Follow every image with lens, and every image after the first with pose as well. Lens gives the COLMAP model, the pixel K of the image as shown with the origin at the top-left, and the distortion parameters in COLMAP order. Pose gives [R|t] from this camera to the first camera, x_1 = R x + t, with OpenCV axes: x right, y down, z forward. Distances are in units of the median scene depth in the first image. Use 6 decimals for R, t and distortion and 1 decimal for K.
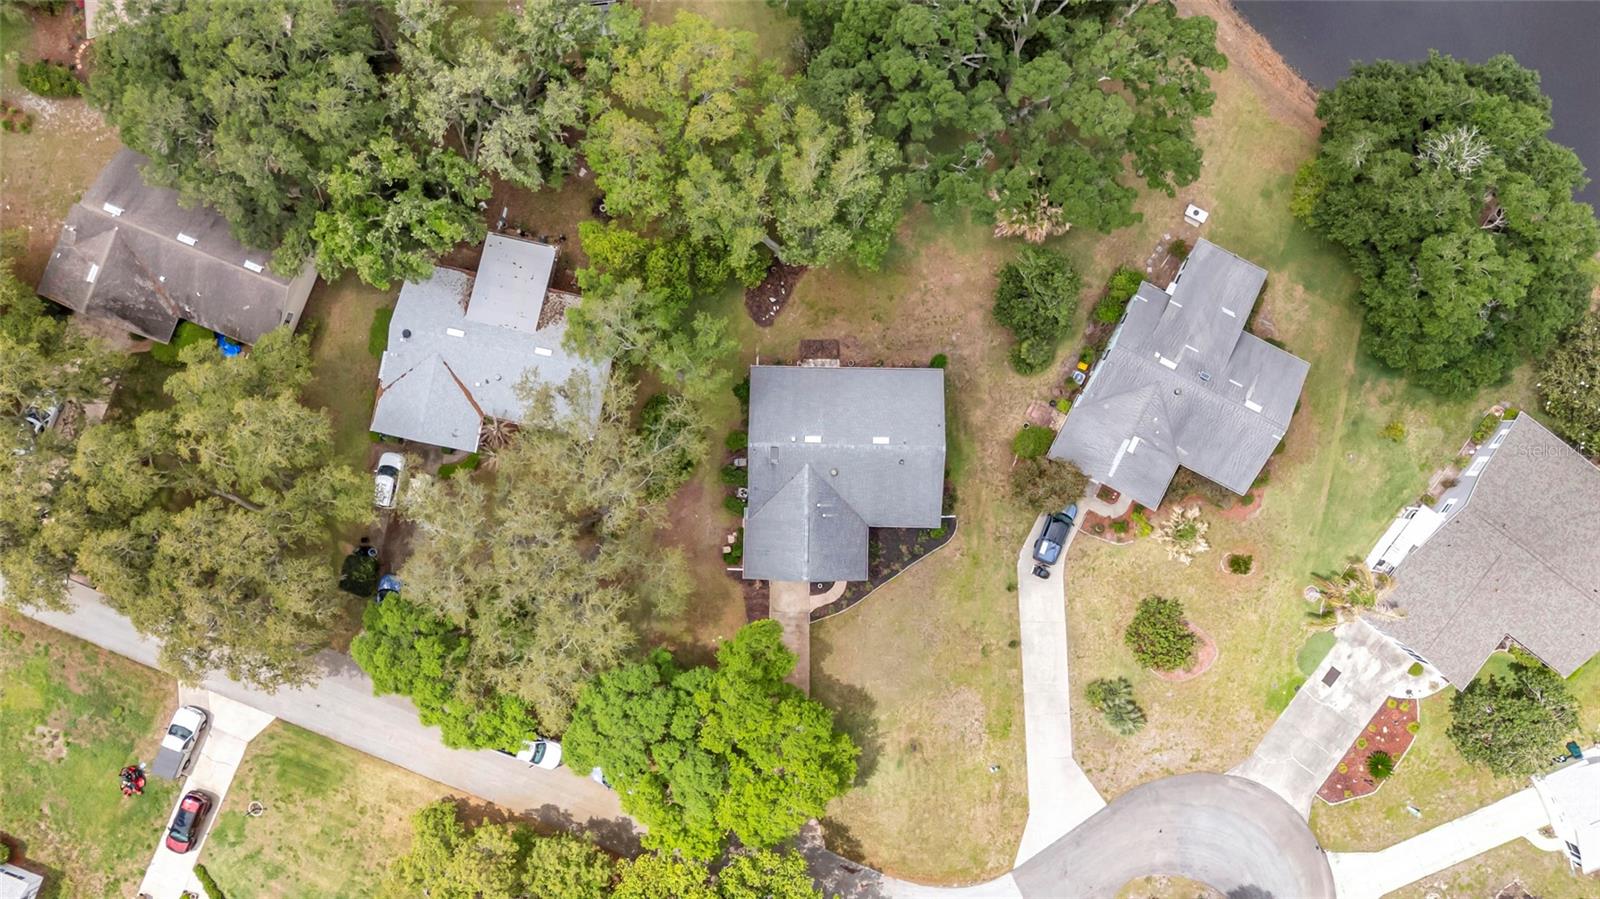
lens RADIAL K [[1184.8, 0, 799.0], [0, 1184.8, 444.4], [0, 0, 1]] dist [0.016032, -0.001393]
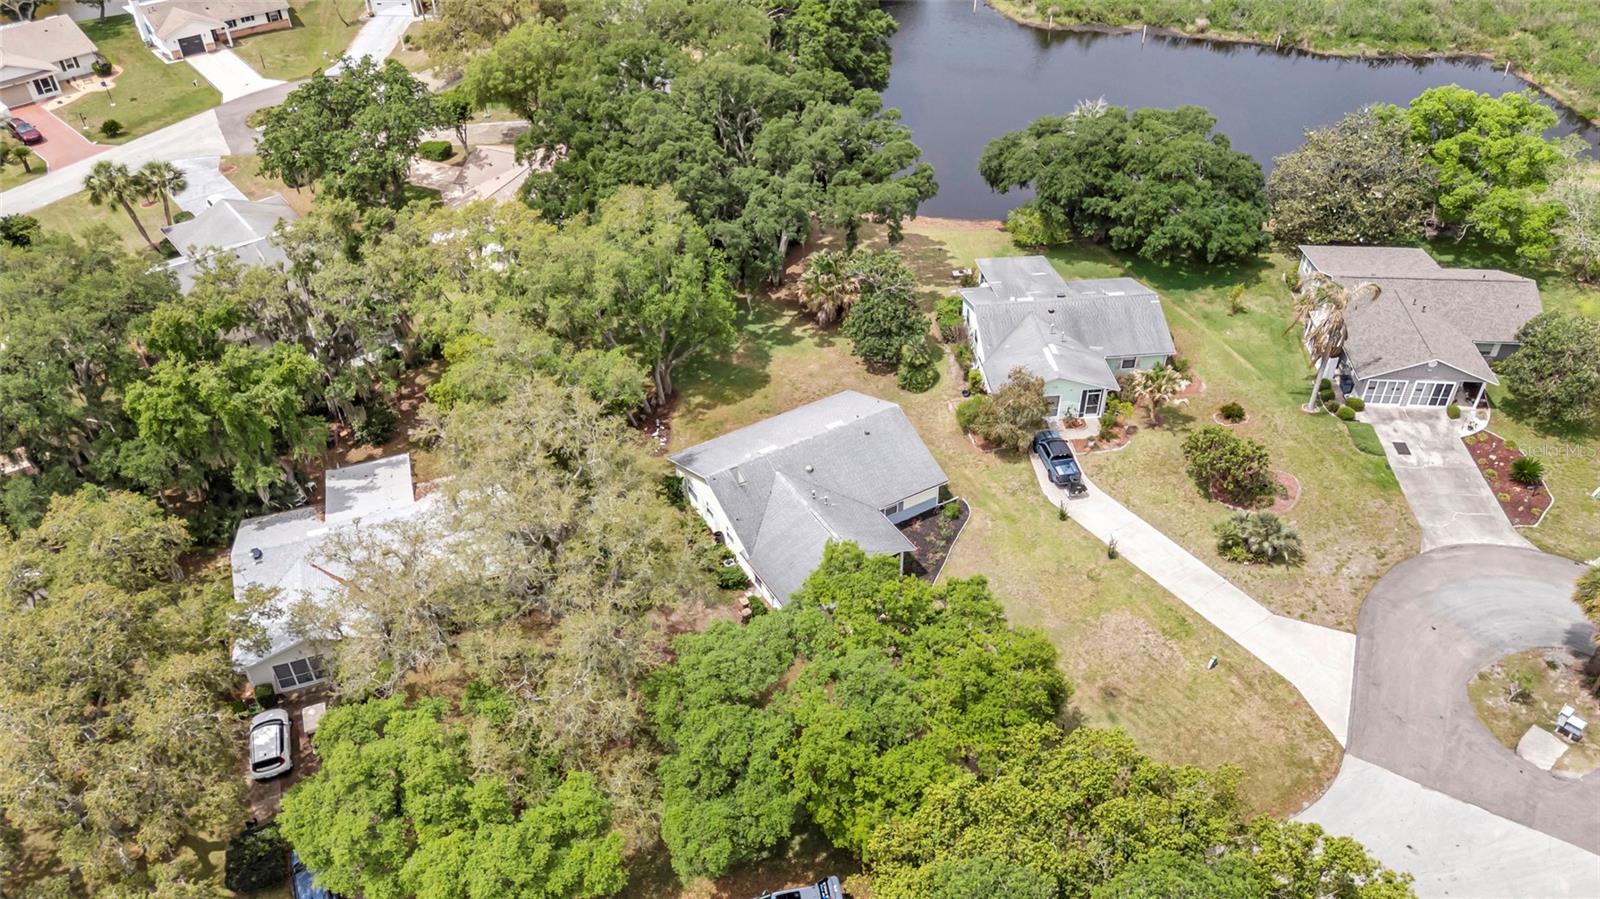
lens RADIAL K [[1184.8, 0, 796.3], [0, 1184.8, 447.1], [0, 0, 1]] dist [0.016032, -0.001393]
pose [[0.852420, -0.331869, 0.404034, -0.304612], [0.522723, 0.523314, -0.672981, 0.561326], [0.011905, 0.784860, 0.619559, 0.439088]]
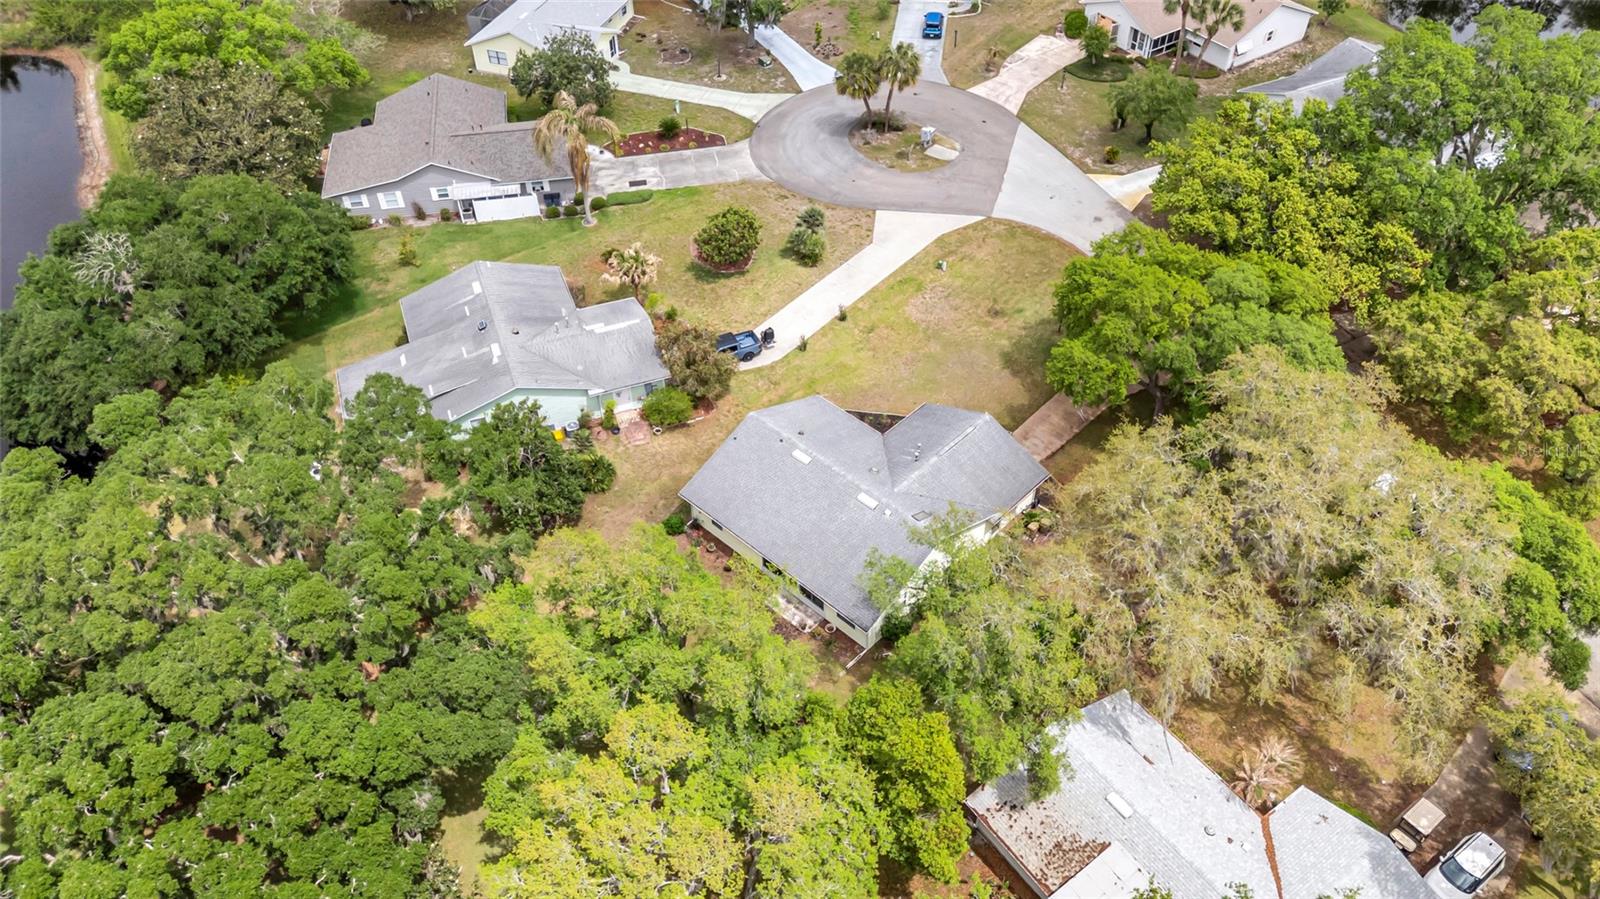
lens RADIAL K [[1184.8, 0, 804.3], [0, 1184.8, 438.3], [0, 0, 1]] dist [0.016032, -0.001393]
pose [[-0.738969, -0.462022, 0.490367, -0.292626], [0.673737, -0.508455, 0.536238, -0.393303], [0.001576, 0.726642, 0.687014, 0.435259]]
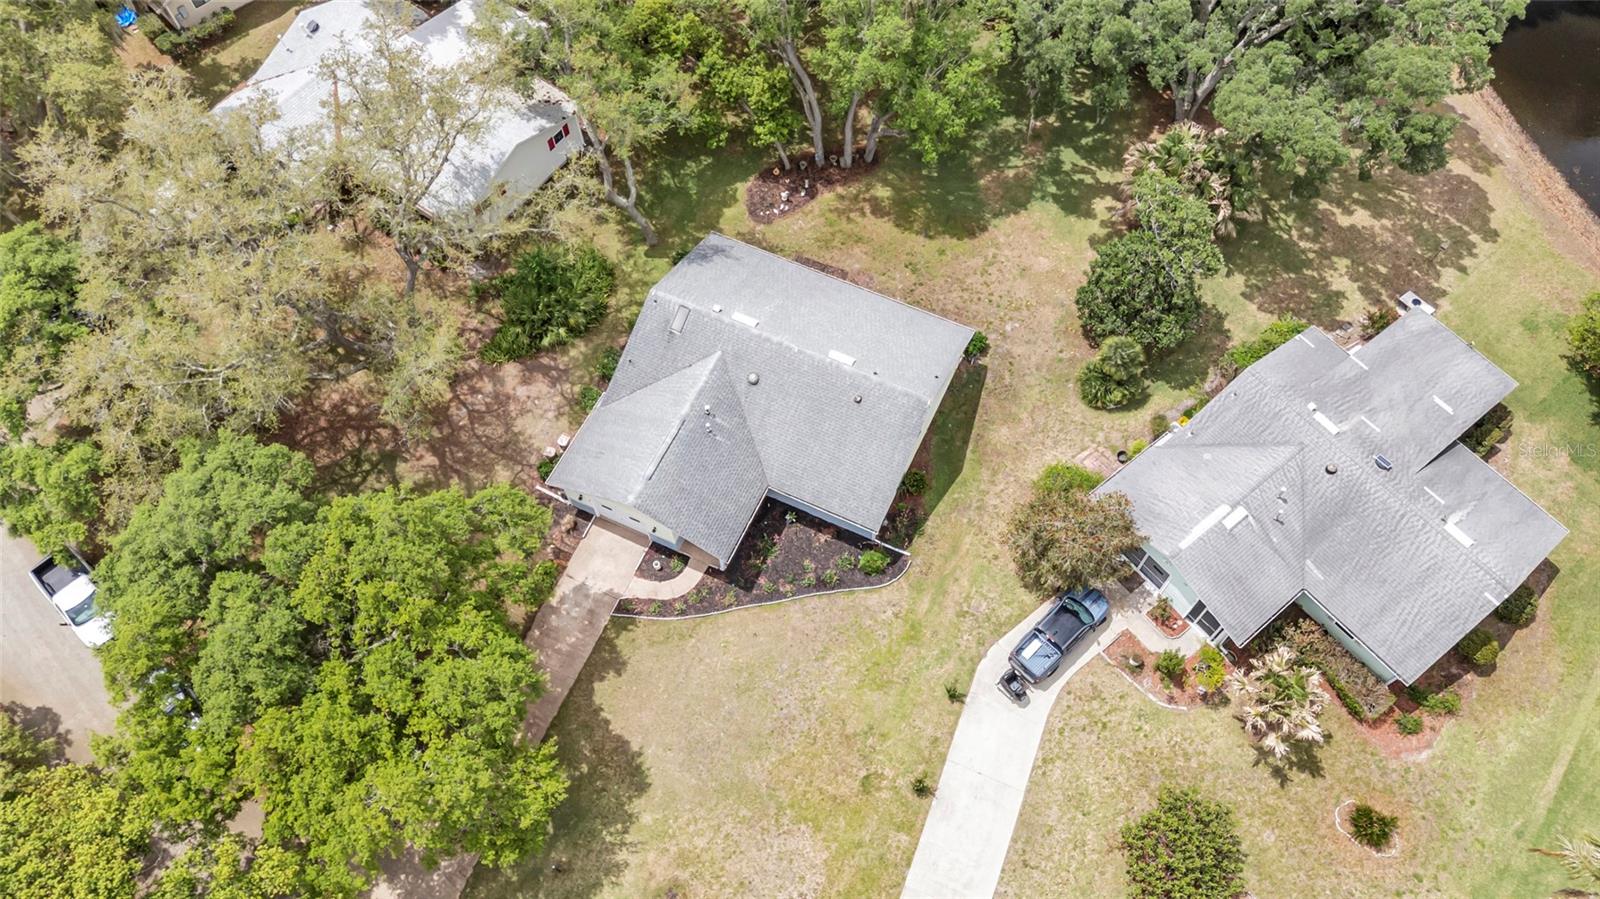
lens RADIAL K [[1184.8, 0, 803.3], [0, 1184.8, 438.4], [0, 0, 1]] dist [0.016032, -0.001393]
pose [[0.911566, 0.357091, -0.203797, 0.185135], [-0.410797, 0.811682, -0.415233, 0.286129], [0.017142, 0.462232, 0.886593, 0.440330]]
